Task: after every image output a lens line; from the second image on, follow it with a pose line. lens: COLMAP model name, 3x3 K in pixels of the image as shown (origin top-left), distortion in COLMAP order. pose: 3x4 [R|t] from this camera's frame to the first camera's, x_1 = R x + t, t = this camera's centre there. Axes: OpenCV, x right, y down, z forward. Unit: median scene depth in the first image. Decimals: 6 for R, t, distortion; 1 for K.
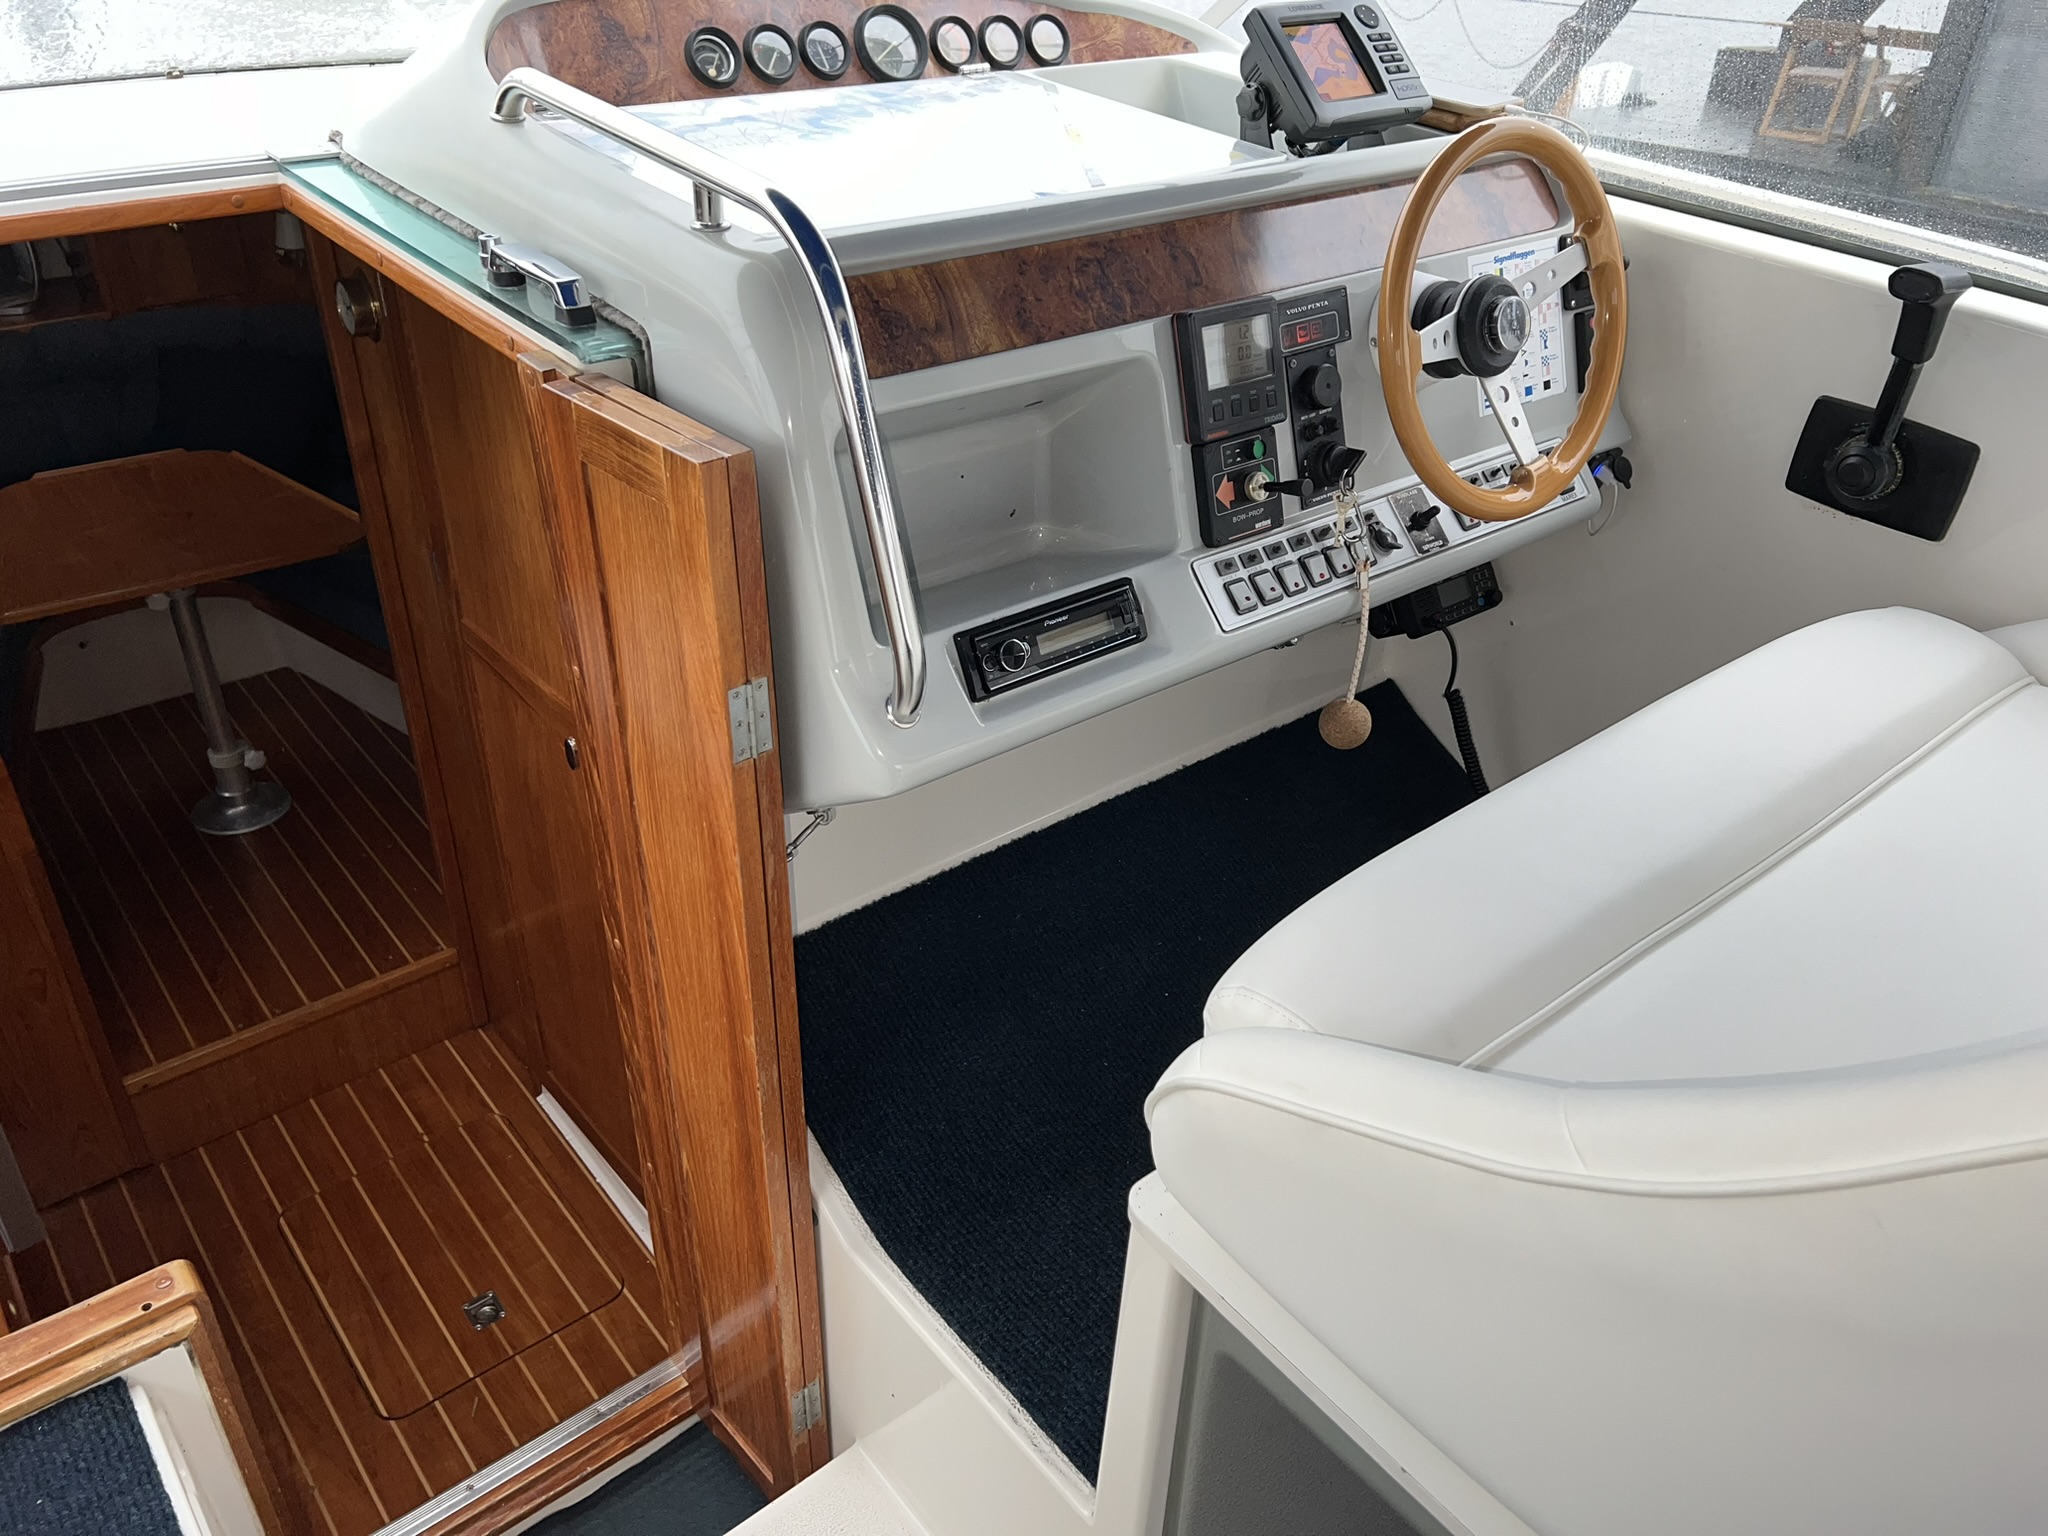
lens RADIAL K [[1554.6, 0, 1020.6], [0, 1554.6, 746.0], [0, 0, 1]] dist [0.065776, -0.093317]
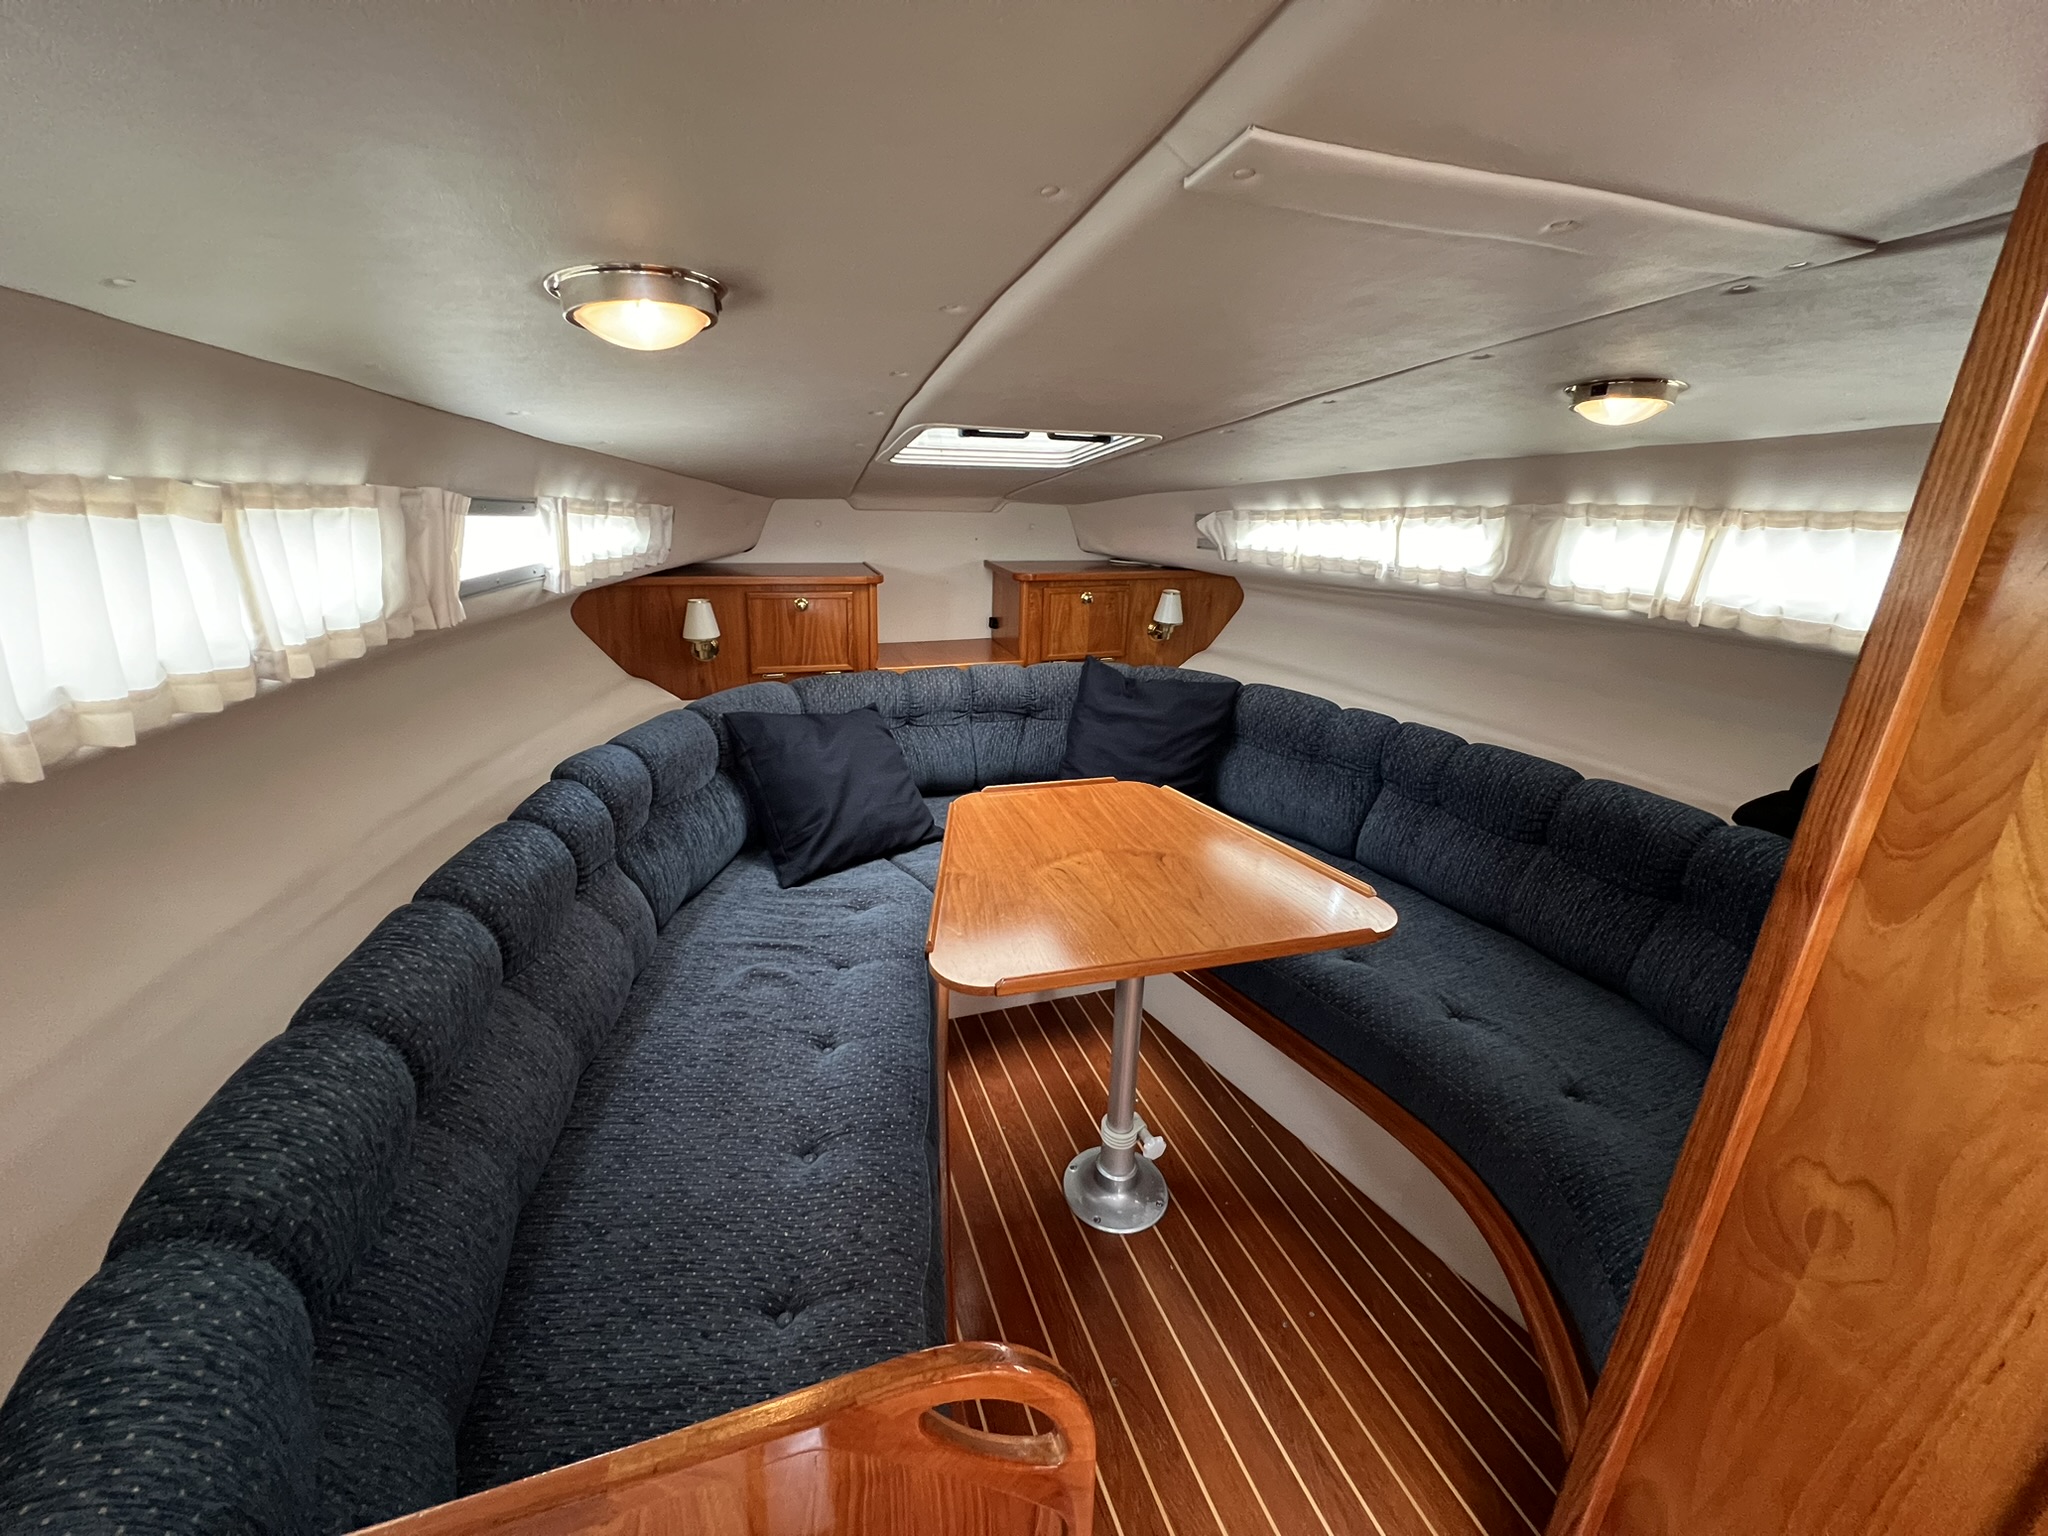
lens RADIAL K [[817.4, 0, 1013.9], [0, 817.4, 763.8], [0, 0, 1]] dist [-0.003084, -0.000177]
pose [[0.937090, 0.109039, -0.331620, -1.044936], [-0.179909, 0.964941, -0.191106, -0.226129], [0.299156, 0.238745, 0.923854, 1.246409]]
